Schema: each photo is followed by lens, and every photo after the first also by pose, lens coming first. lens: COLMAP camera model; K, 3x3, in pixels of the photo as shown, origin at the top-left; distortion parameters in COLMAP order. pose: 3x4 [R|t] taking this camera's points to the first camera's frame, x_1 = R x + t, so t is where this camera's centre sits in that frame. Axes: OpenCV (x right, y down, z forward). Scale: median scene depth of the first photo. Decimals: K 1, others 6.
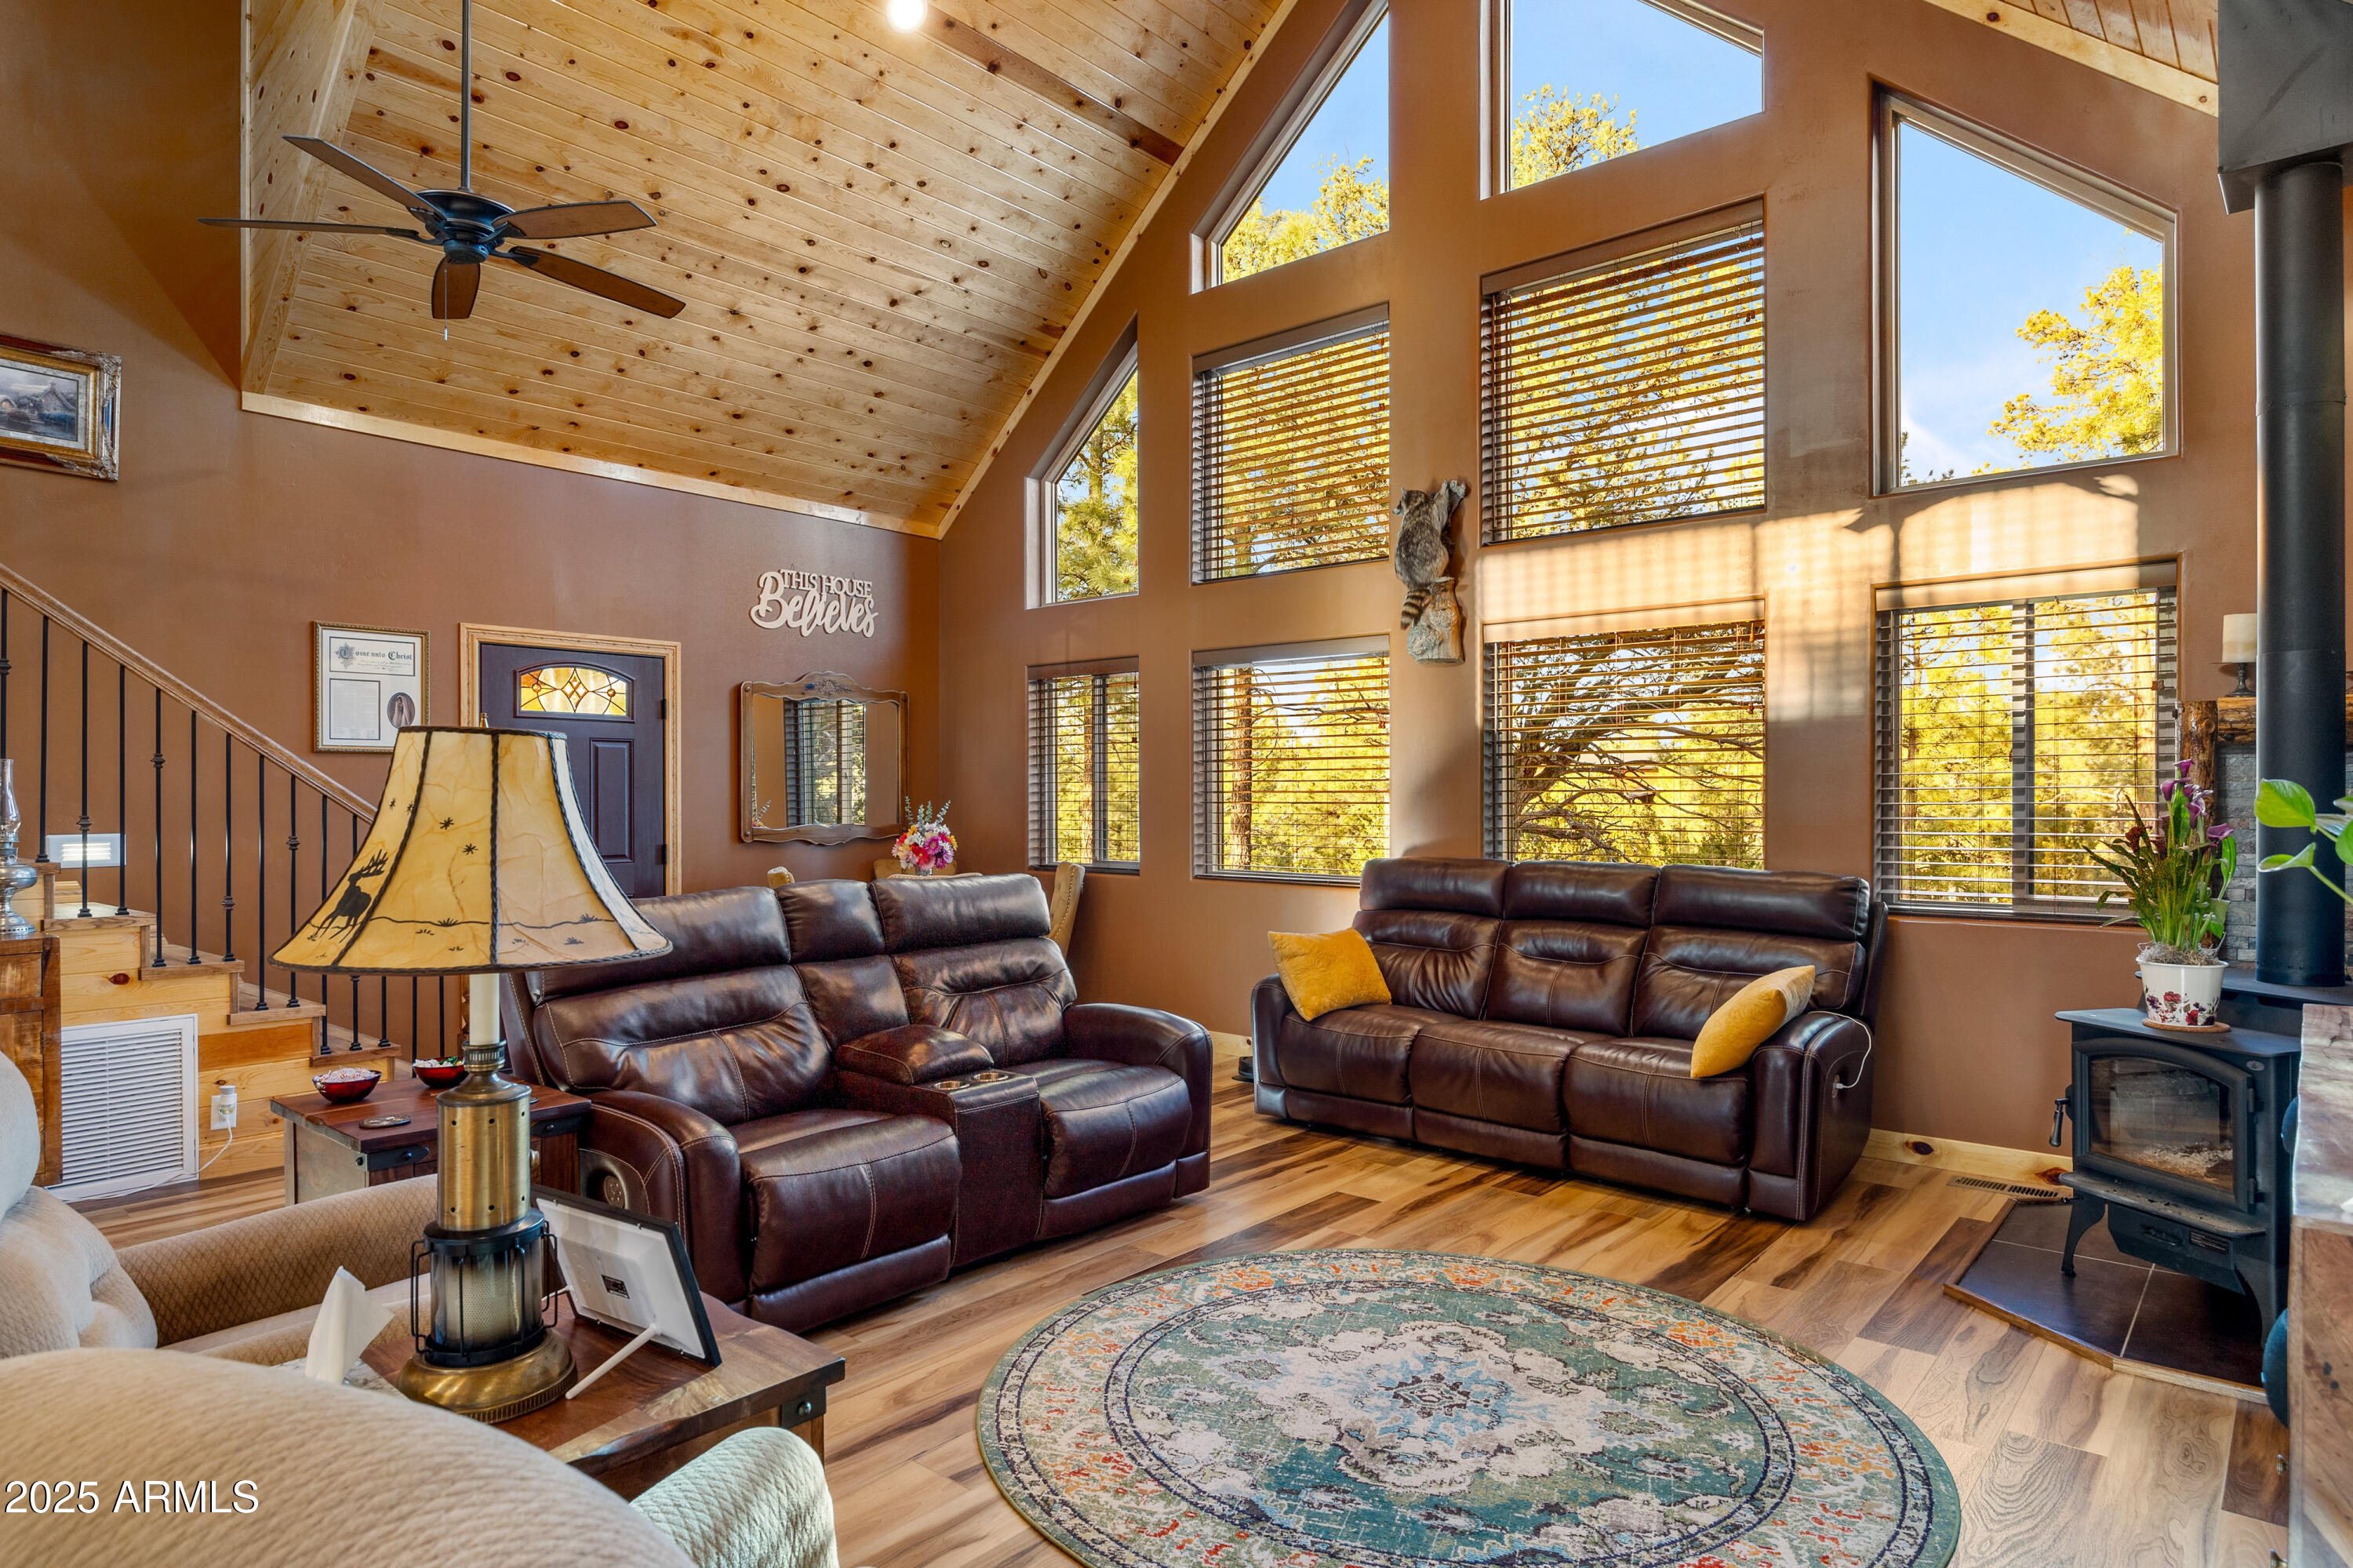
lens RADIAL K [[1335.5, 0, 1181.0], [0, 1335.5, 804.1], [0, 0, 1]] dist [-0.010092, 0.003603]
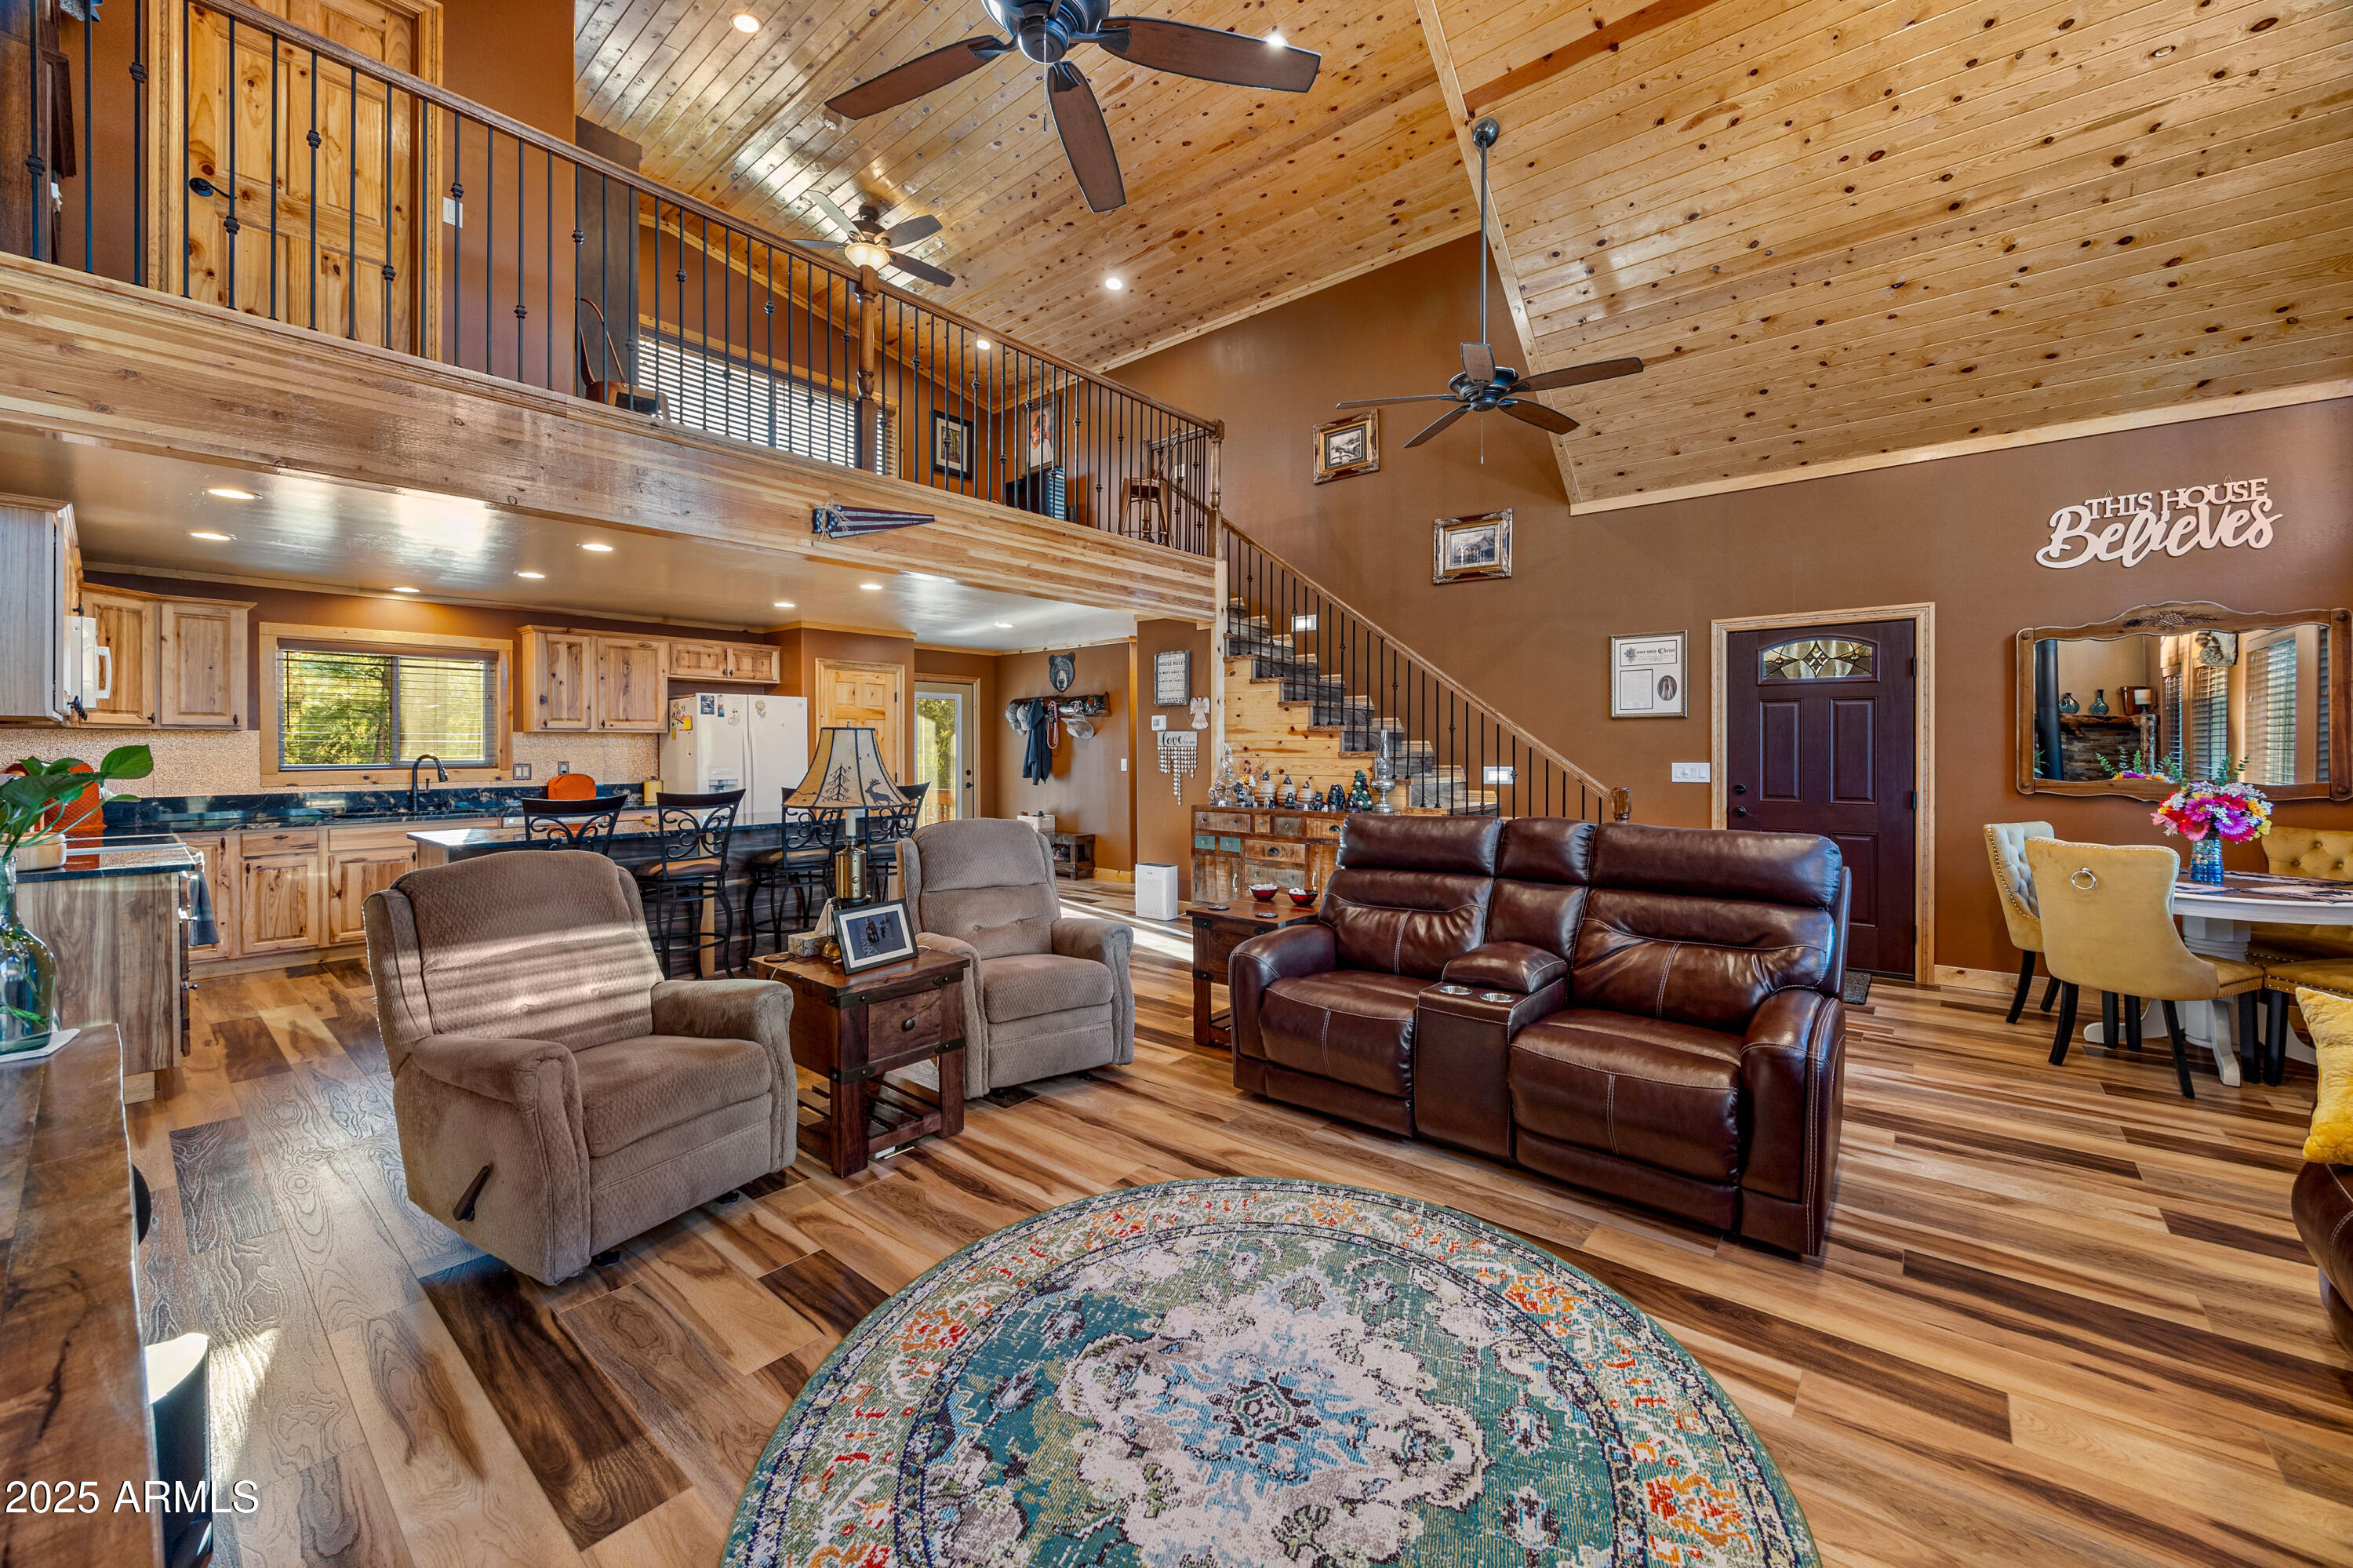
lens RADIAL K [[908.1, 0, 1186.7], [0, 908.1, 747.5], [0, 0, 1]] dist [-0.000539, -0.000395]
pose [[0.014808, 0.002028, -0.999888, 0.524522], [-0.004546, 0.999988, 0.001961, -0.006428], [0.999880, 0.004516, 0.014817, 0.610006]]
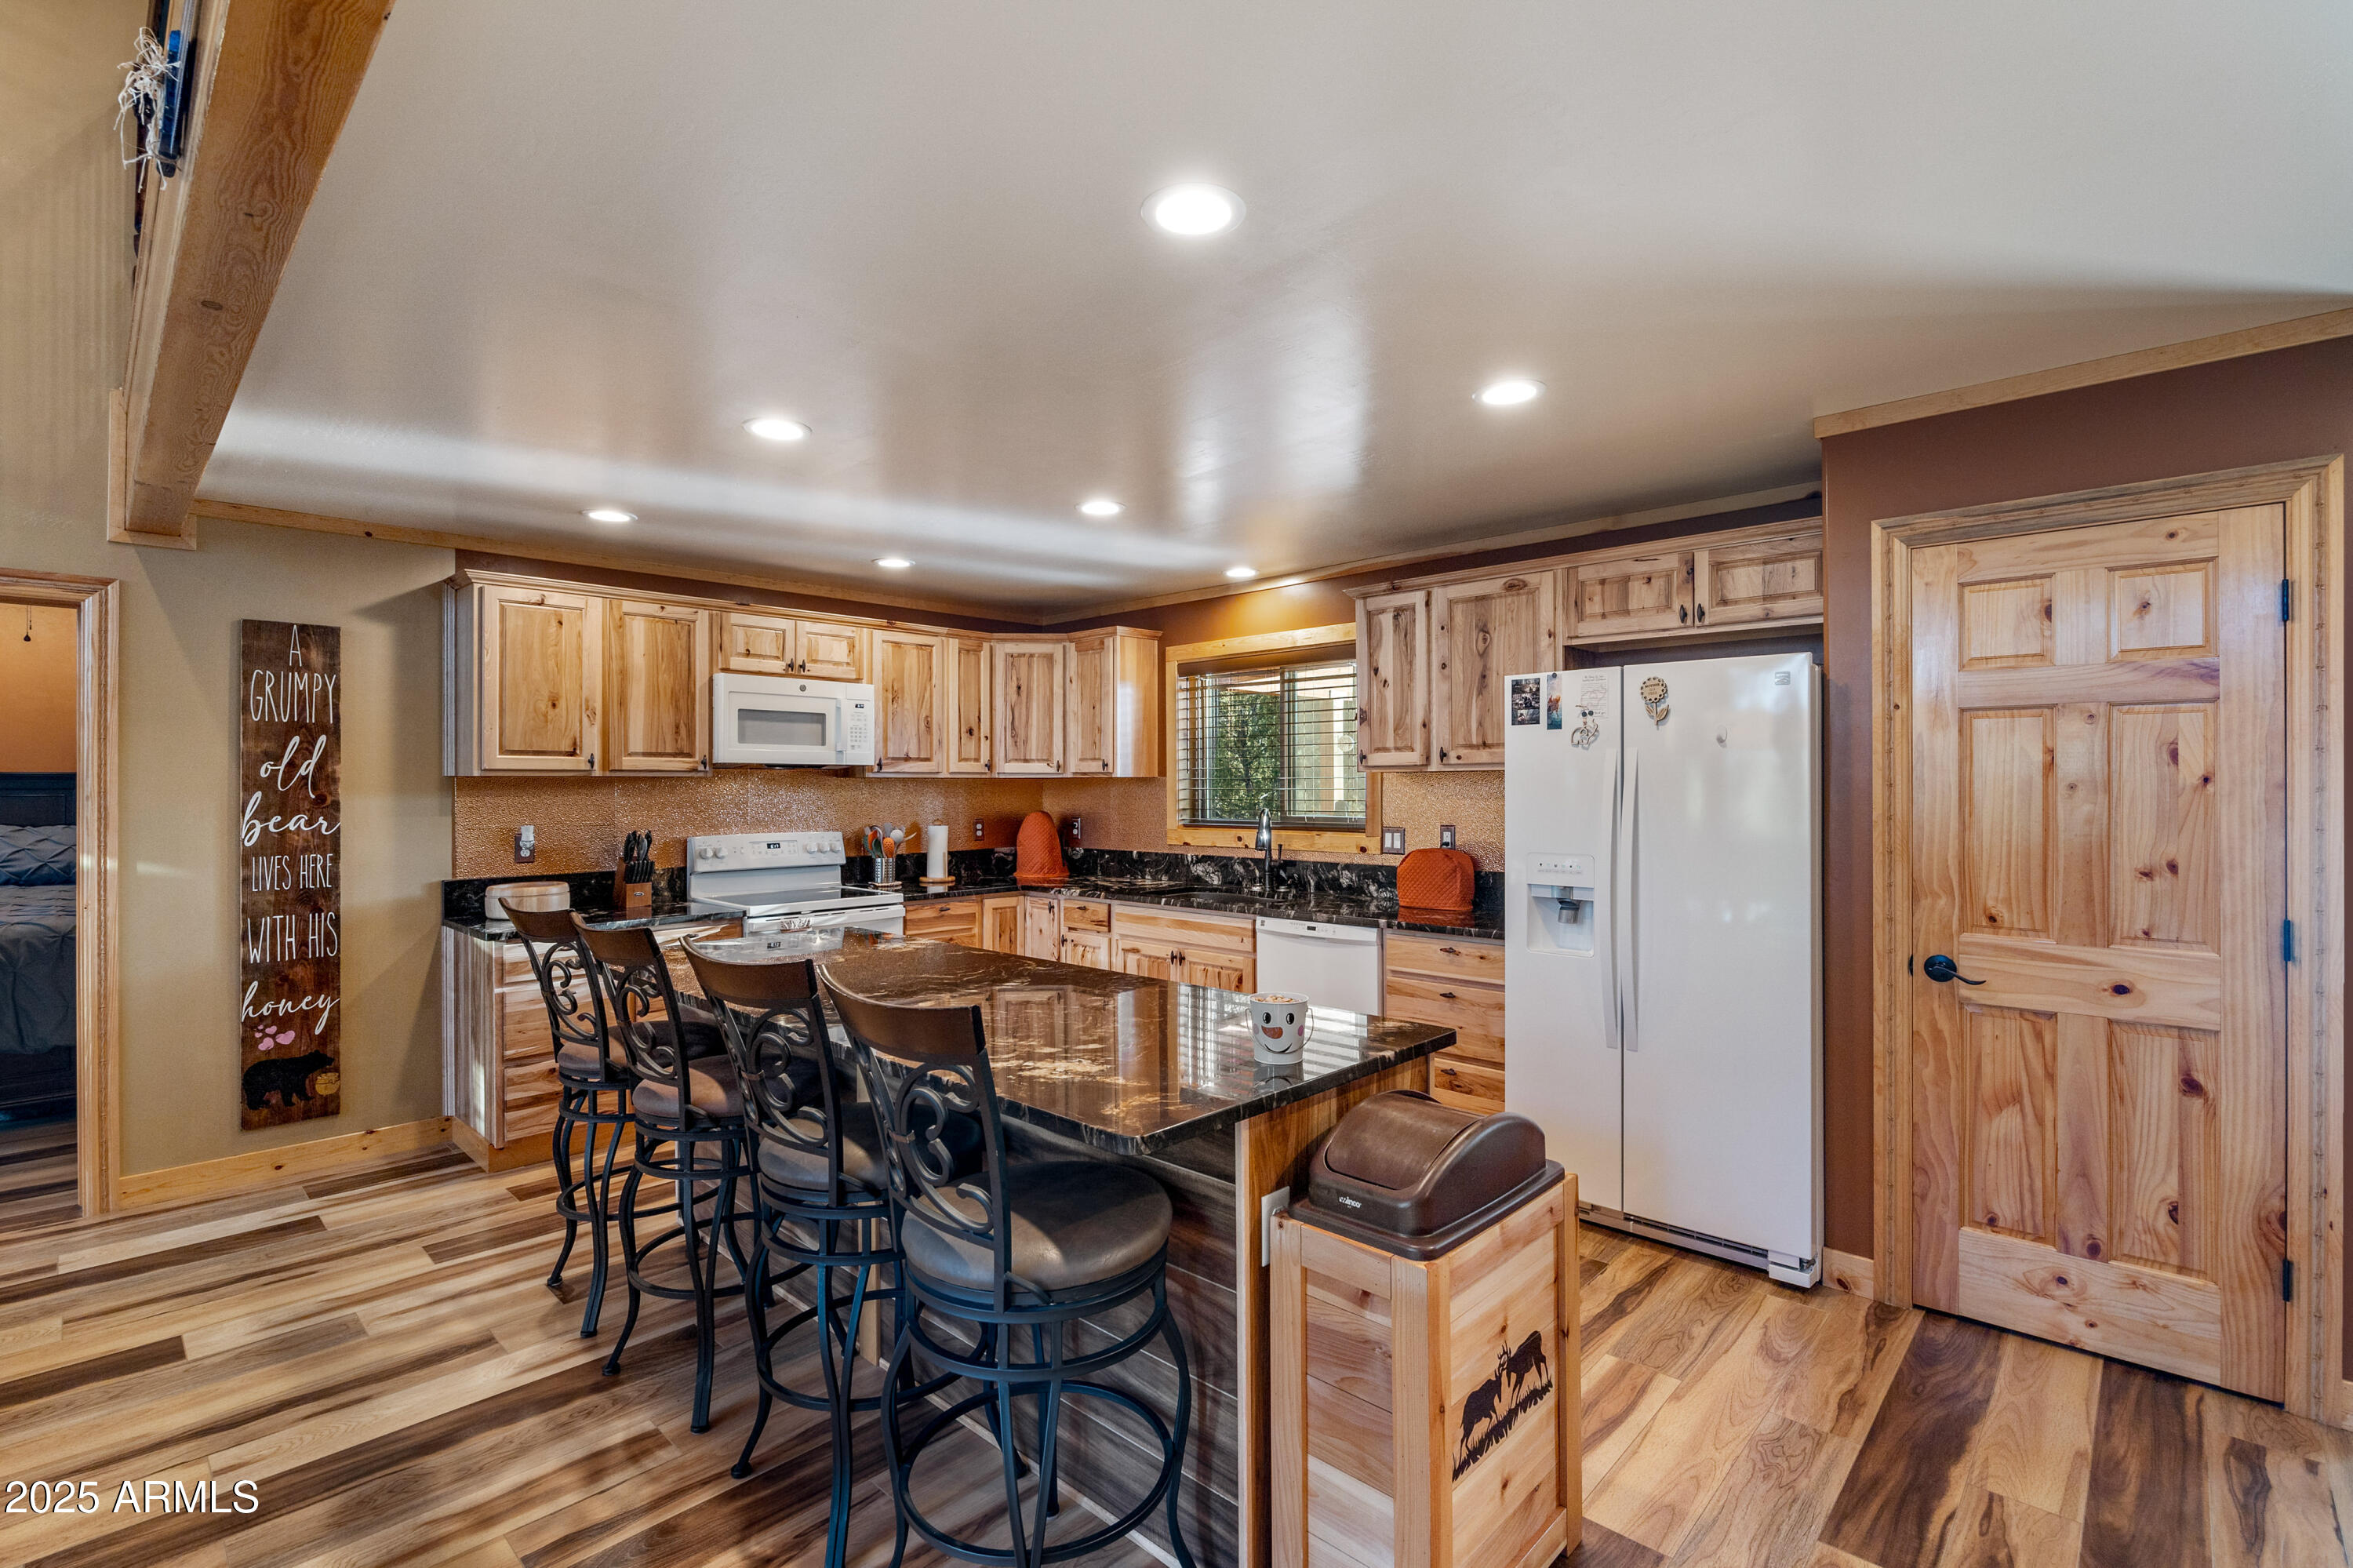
lens RADIAL K [[1038.0, 0, 1188.9], [0, 1038.0, 785.3], [0, 0, 1]] dist [-0.009650, 0.000111]
pose [[-0.999075, 0.005327, 0.042677, -0.867181], [0.005684, 0.999950, 0.008241, -0.021527], [-0.042631, 0.008475, -0.999055, 0.552293]]
